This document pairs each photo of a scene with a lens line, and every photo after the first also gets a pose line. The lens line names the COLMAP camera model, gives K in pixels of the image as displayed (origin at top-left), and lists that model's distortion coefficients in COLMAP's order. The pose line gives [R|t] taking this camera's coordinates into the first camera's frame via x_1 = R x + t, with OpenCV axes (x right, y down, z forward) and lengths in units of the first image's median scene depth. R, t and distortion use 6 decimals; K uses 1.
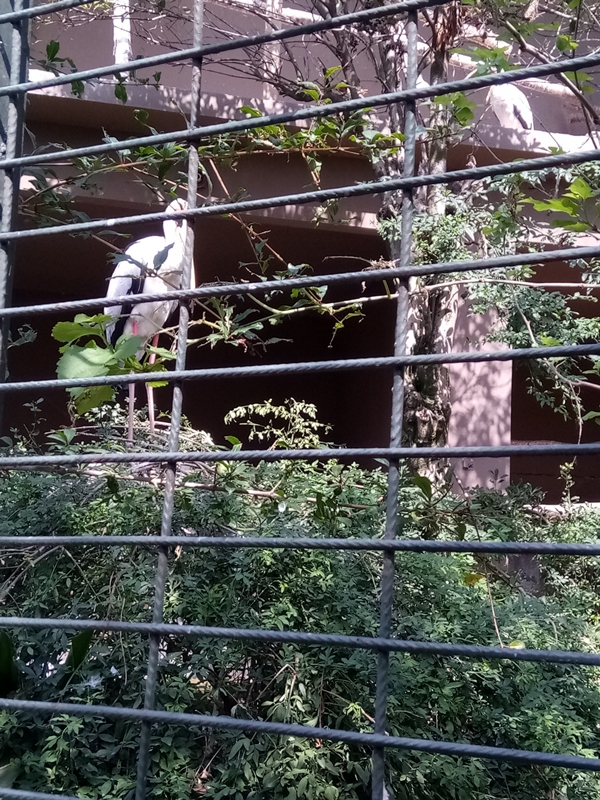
lens RADIAL K [[1097.4, 0, 243.5], [0, 1097.4, 400.5], [0, 0, 1]] dist [0.121478, -0.074224]
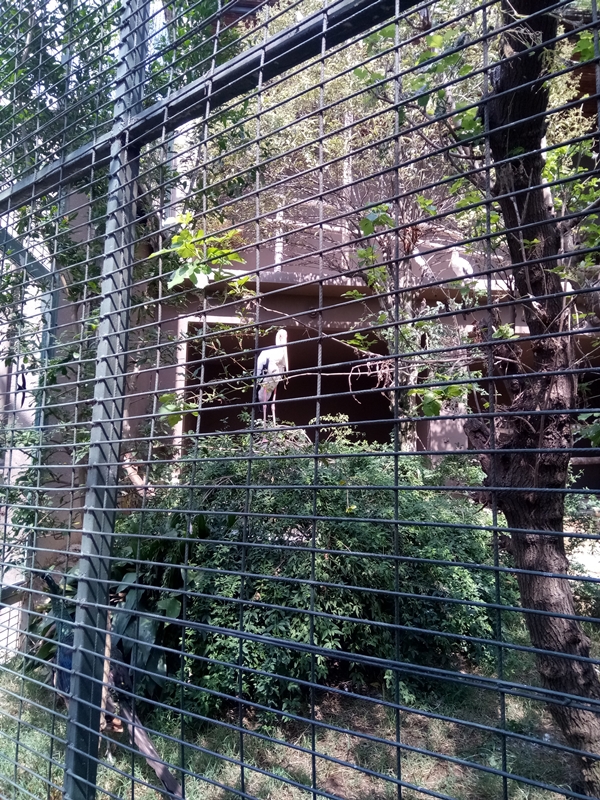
lens RADIAL K [[625.2, 0, 323.7], [0, 625.2, 399.9], [0, 0, 1]] dist [0.110916, -0.191590]
pose [[0.982482, -0.038388, -0.182363, 0.286476], [0.035437, 0.999183, -0.019417, -0.005594], [0.182959, 0.012615, 0.983040, -0.303040]]
